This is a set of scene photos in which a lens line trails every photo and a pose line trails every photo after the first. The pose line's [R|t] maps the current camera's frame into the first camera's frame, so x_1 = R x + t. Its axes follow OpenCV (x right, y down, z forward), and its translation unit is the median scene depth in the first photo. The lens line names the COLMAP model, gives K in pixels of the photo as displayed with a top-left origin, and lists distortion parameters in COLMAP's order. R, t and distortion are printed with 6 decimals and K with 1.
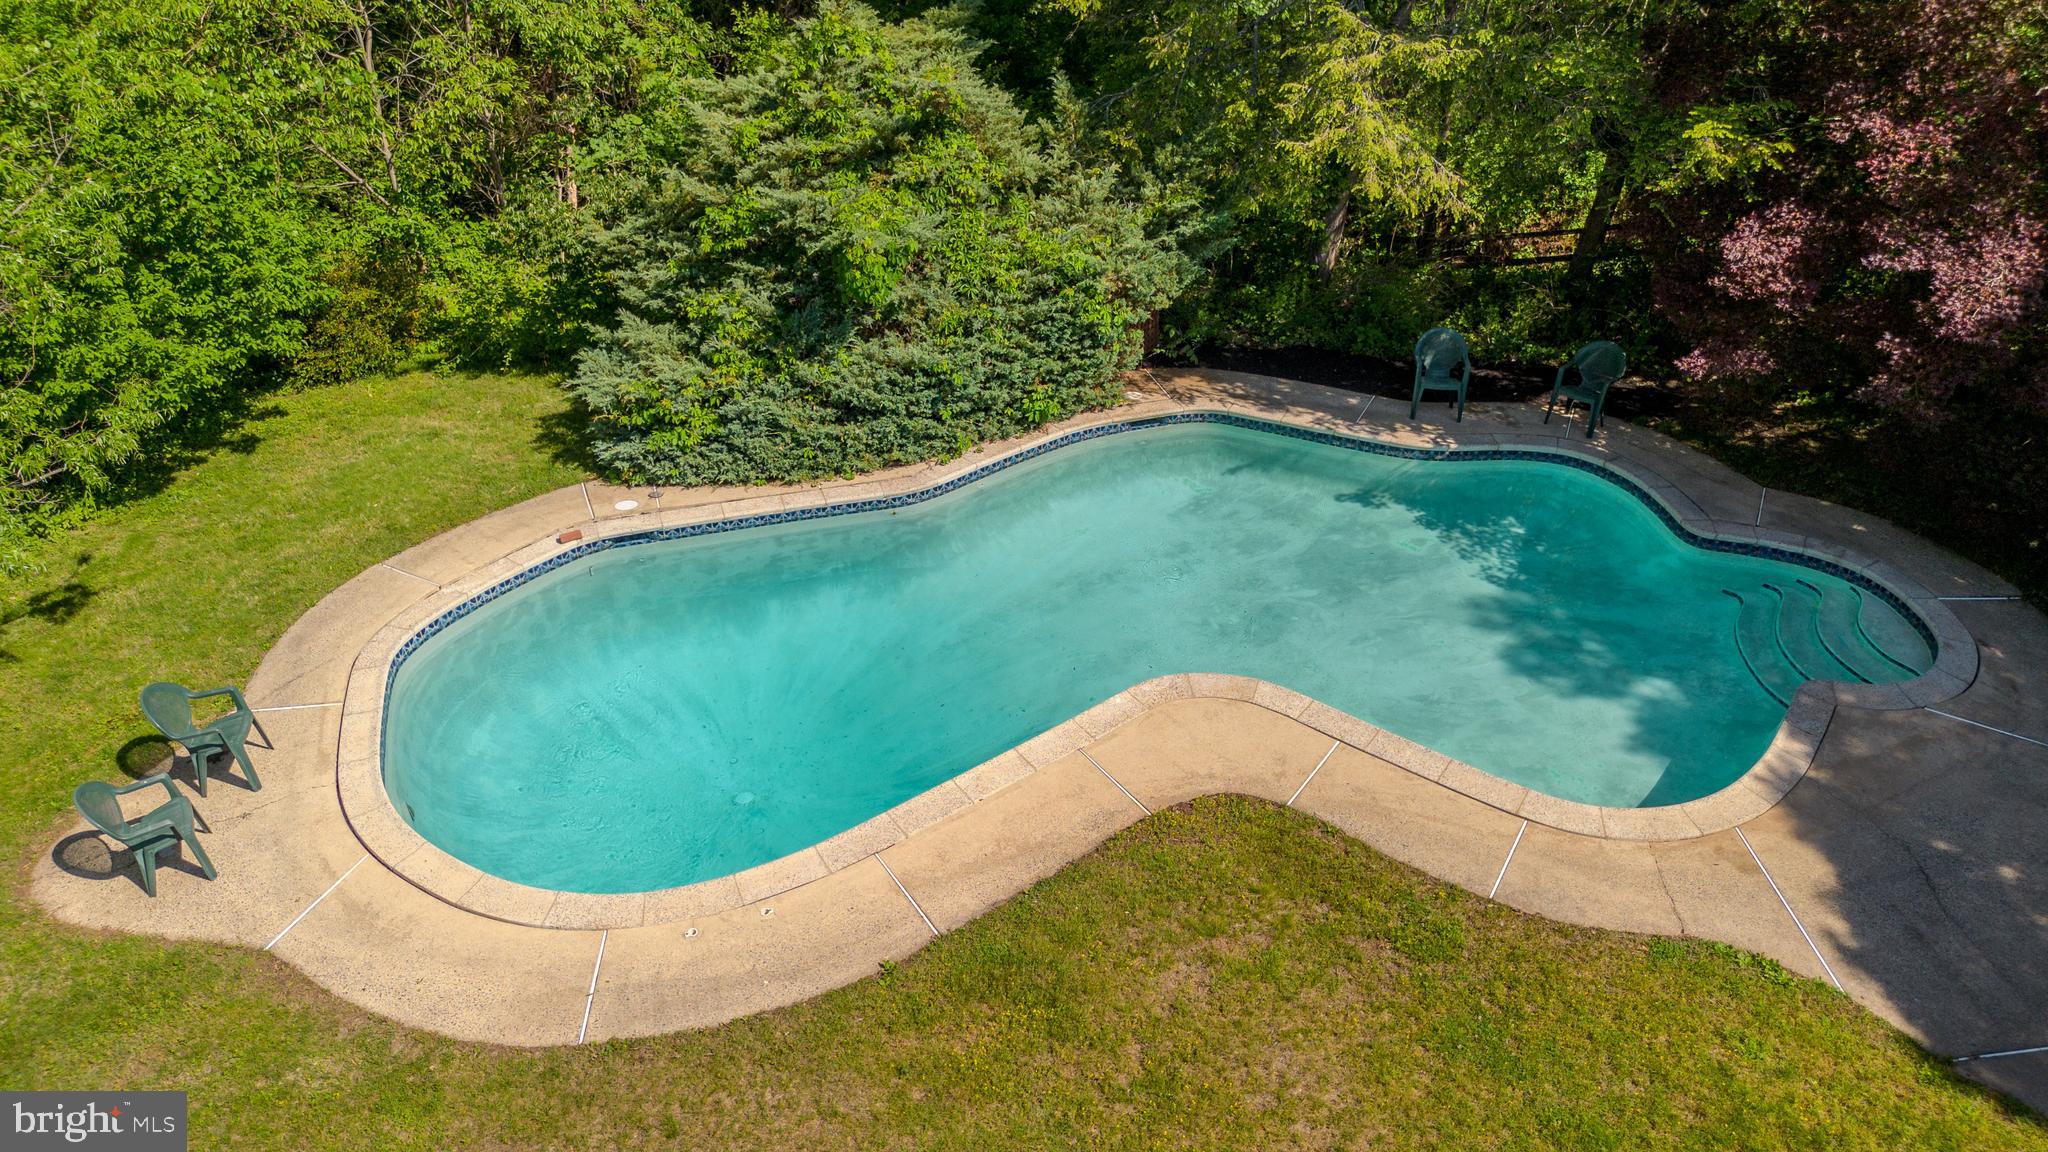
lens RADIAL K [[1466.4, 0, 1024.0], [0, 1466.4, 576.0], [0, 0, 1]] dist [0.131575, -0.196935]
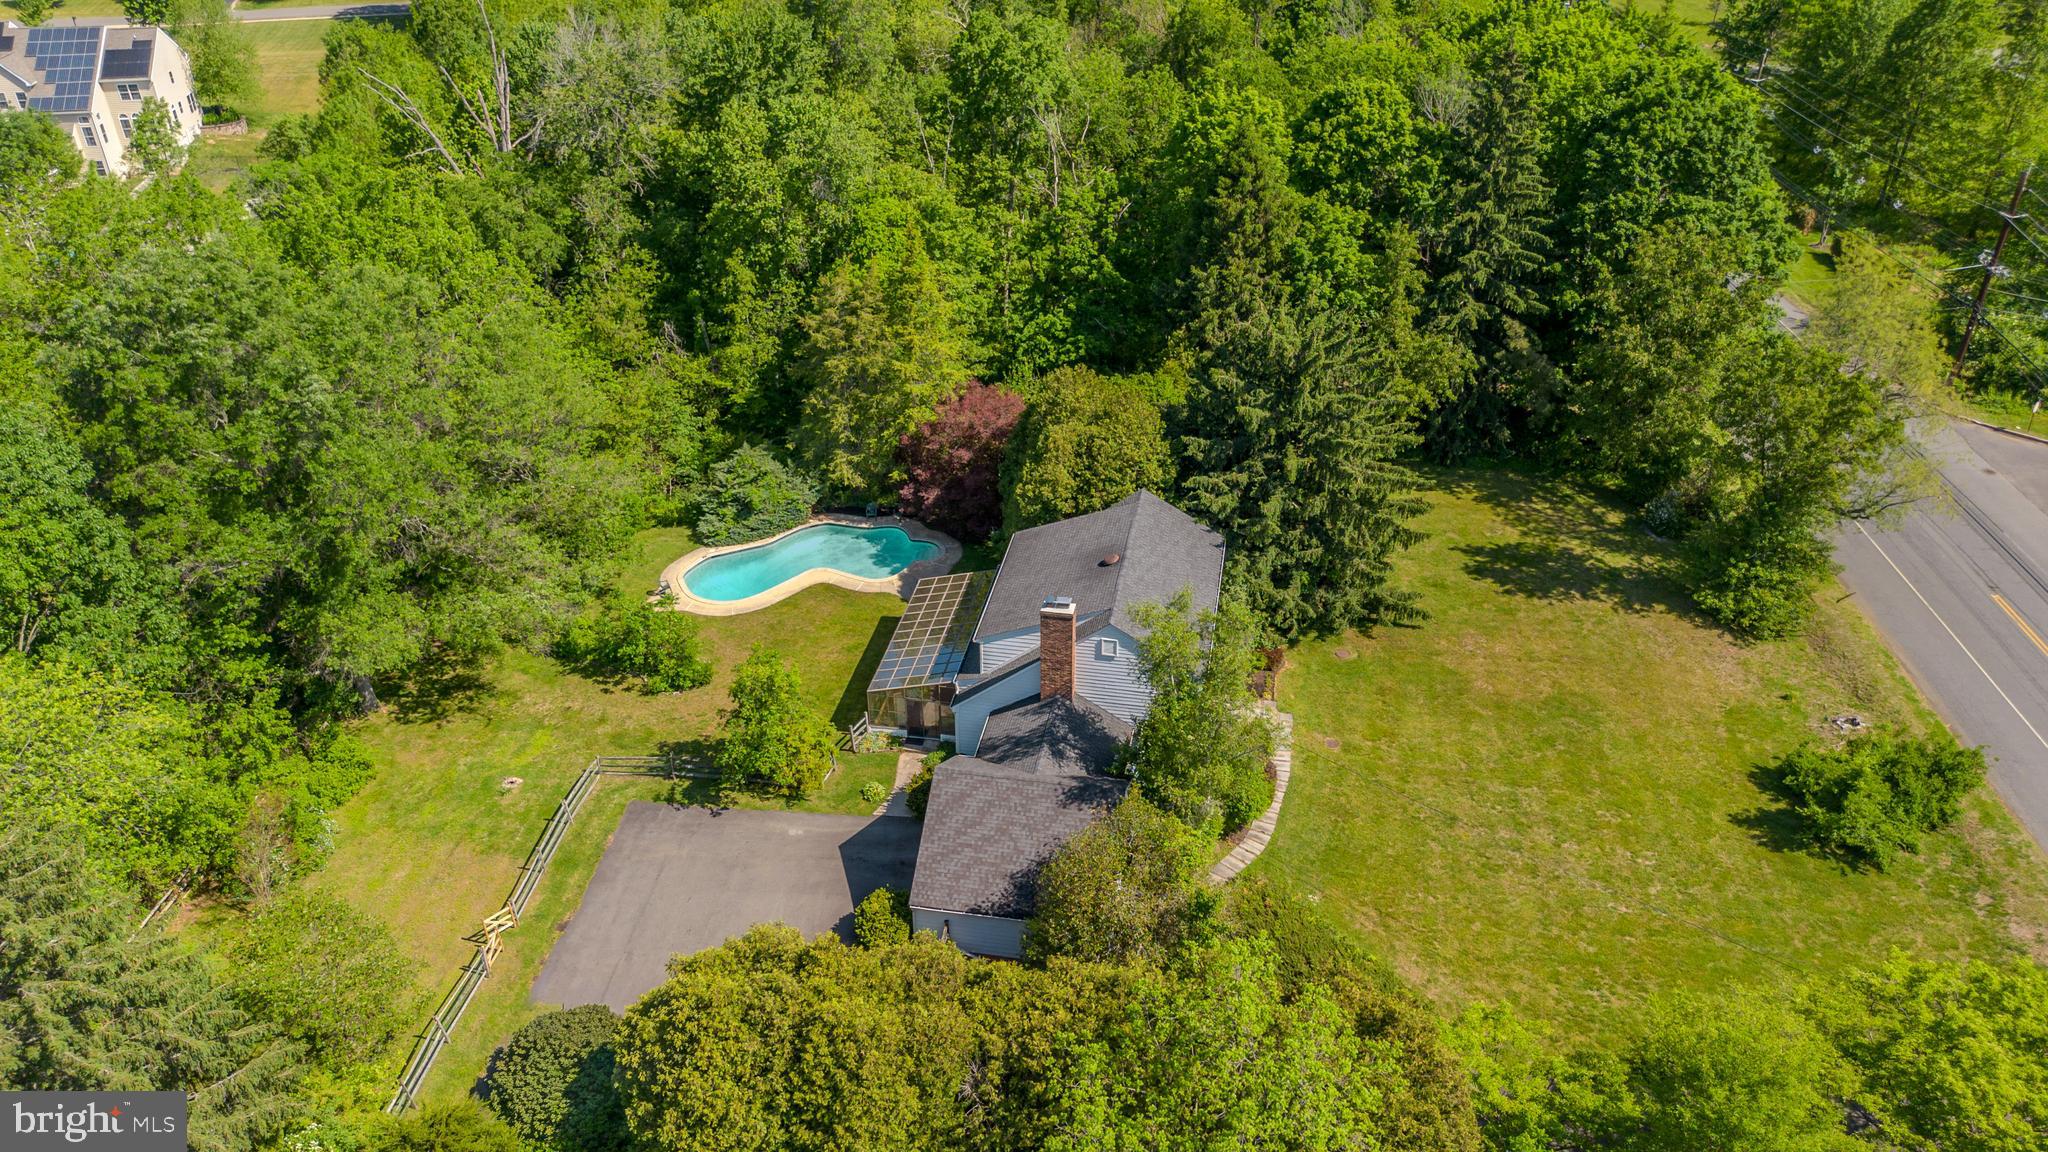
lens RADIAL K [[1466.4, 0, 1024.0], [0, 1466.4, 576.0], [0, 0, 1]] dist [0.131575, -0.196935]
pose [[0.988817, -0.087711, 0.120610, 0.185758], [0.093238, 0.994801, -0.040962, 0.353943], [-0.116390, 0.051750, 0.991854, -4.256707]]
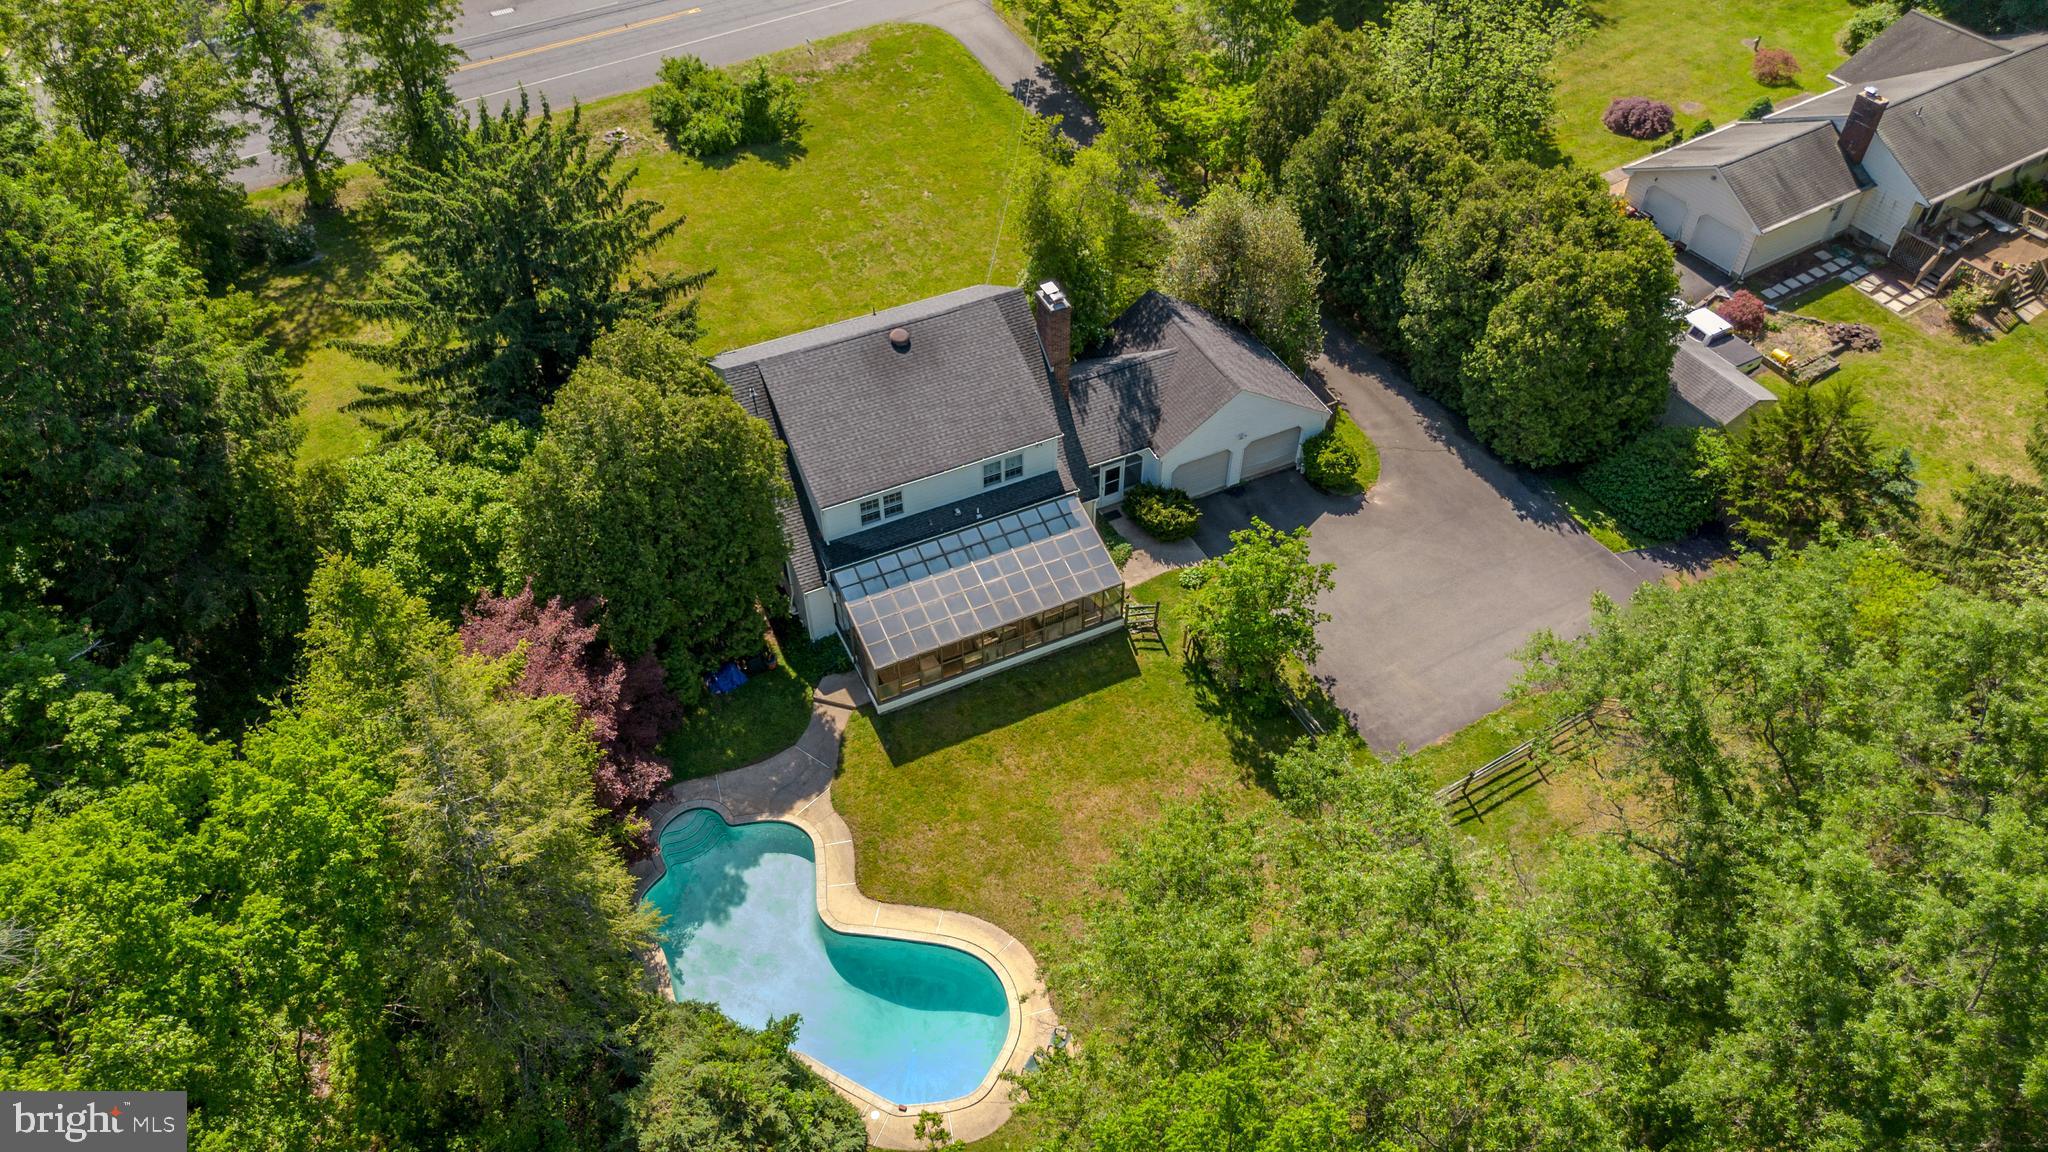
lens RADIAL K [[1440.5, 0, 1024.0], [0, 1440.5, 576.0], [0, 0, 1]] dist [0.072363, -0.082485]
pose [[-0.704166, -0.506778, 0.497320, -1.248455], [0.396637, 0.300190, 0.867505, -2.475693], [-0.588923, 0.808123, -0.010377, 0.067345]]
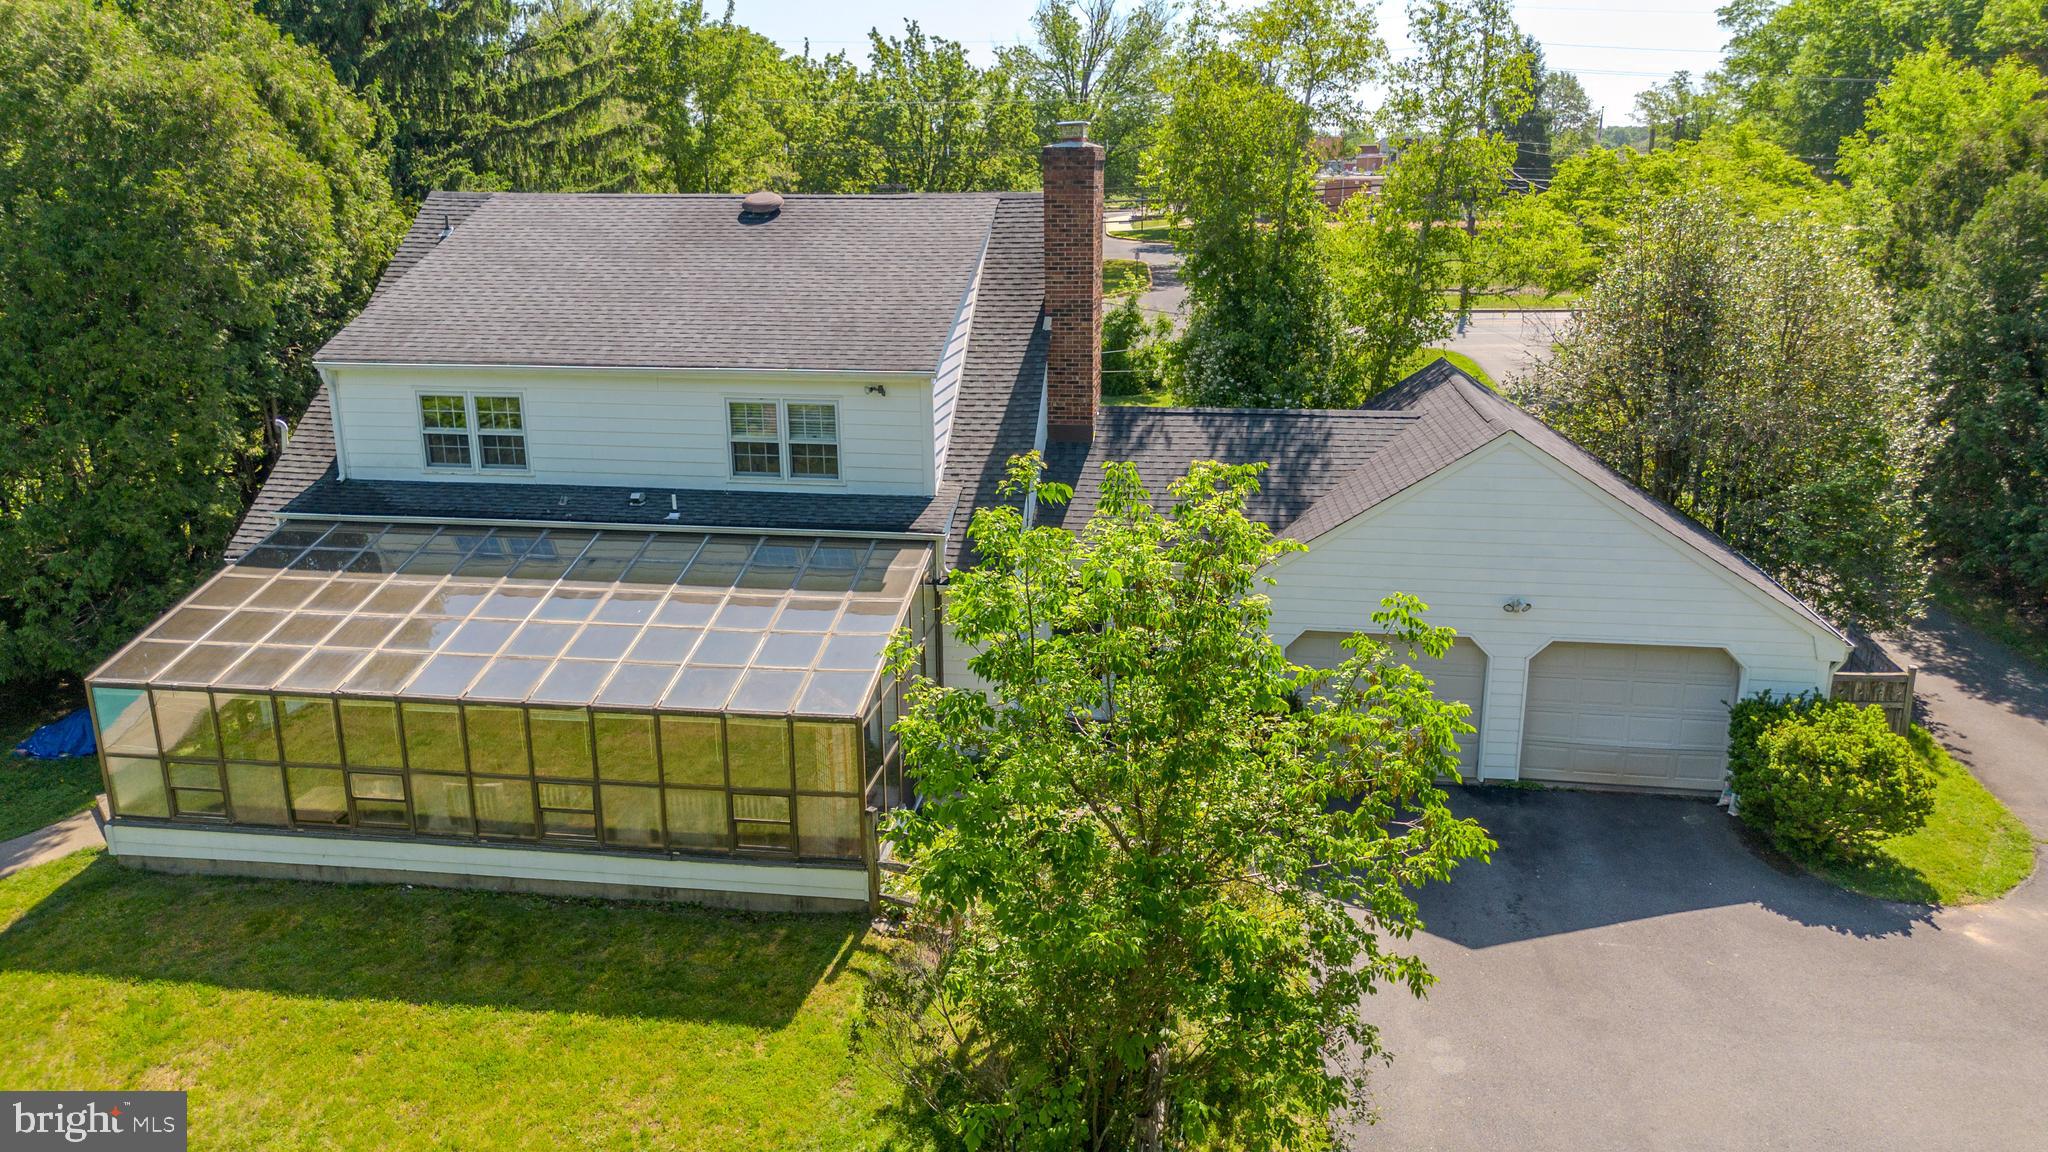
lens RADIAL K [[1440.5, 0, 1024.0], [0, 1440.5, 576.0], [0, 0, 1]] dist [0.072363, -0.082485]
pose [[-0.187634, -0.267927, 0.944991, -0.757864], [0.549599, 0.768738, 0.327082, 0.111927], [-0.814085, 0.580738, 0.003011, -0.247171]]
